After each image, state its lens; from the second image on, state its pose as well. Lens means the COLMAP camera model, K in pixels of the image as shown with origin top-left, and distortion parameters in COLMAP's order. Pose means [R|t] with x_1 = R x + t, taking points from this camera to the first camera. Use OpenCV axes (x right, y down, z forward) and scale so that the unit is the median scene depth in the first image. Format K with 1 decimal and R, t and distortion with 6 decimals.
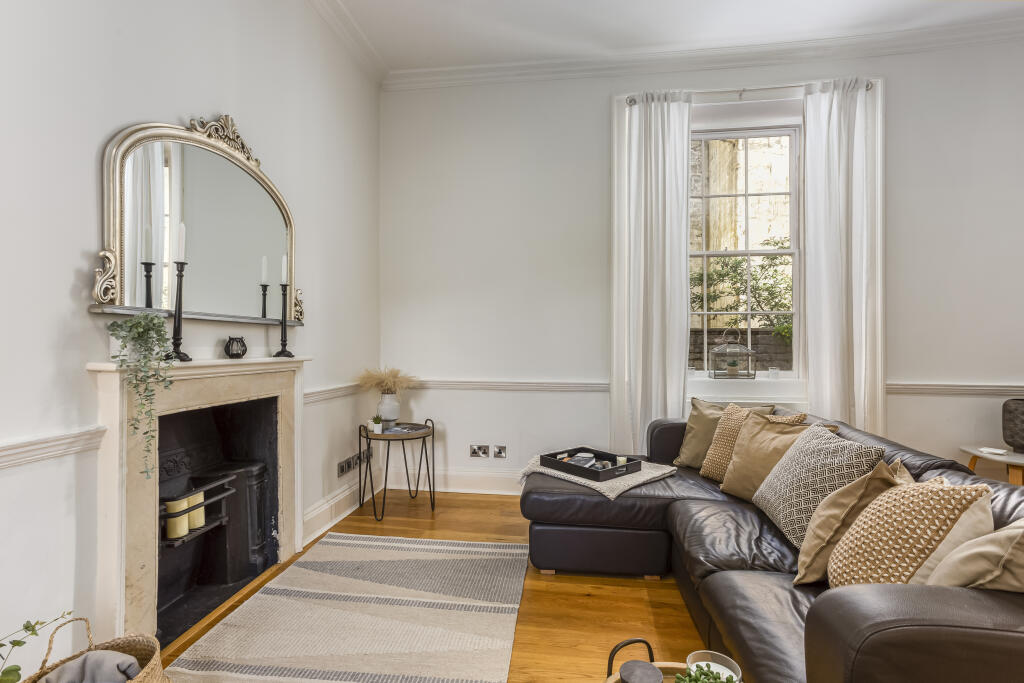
lens RADIAL K [[497.0, 0, 501.5], [0, 497.0, 333.1], [0, 0, 1]] dist [-0.032891, 0.041194]
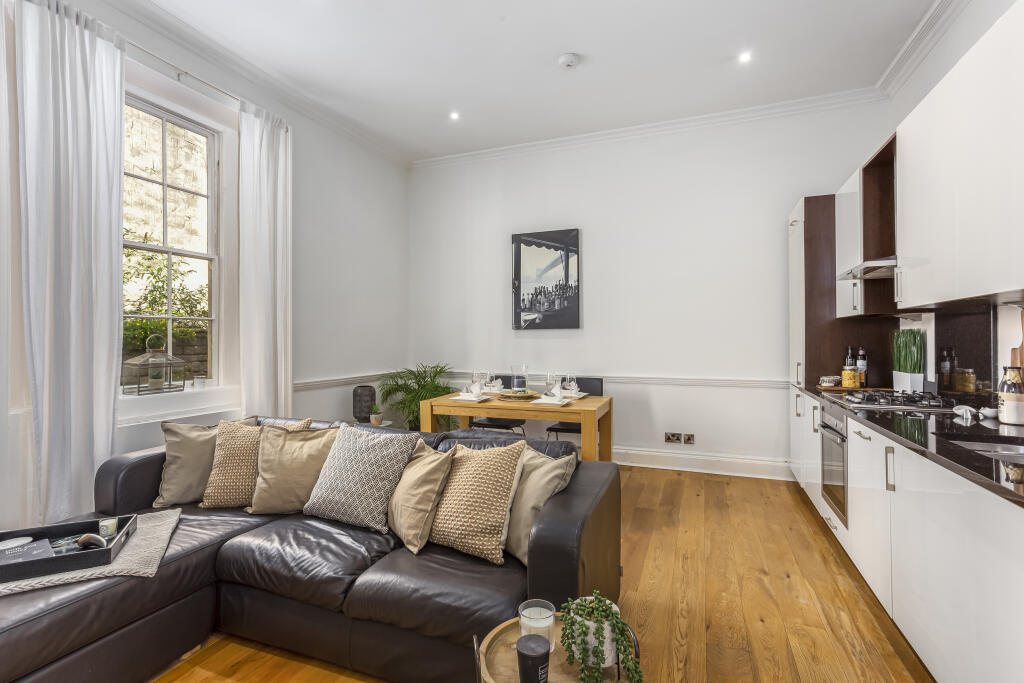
lens RADIAL K [[497.0, 0, 501.5], [0, 497.0, 333.1], [0, 0, 1]] dist [-0.032891, 0.041194]
pose [[0.252398, 0.009269, 0.967579, -0.336125], [-0.016043, 0.999857, -0.005394, -0.028293], [-0.967491, -0.014162, 0.252510, 0.288901]]
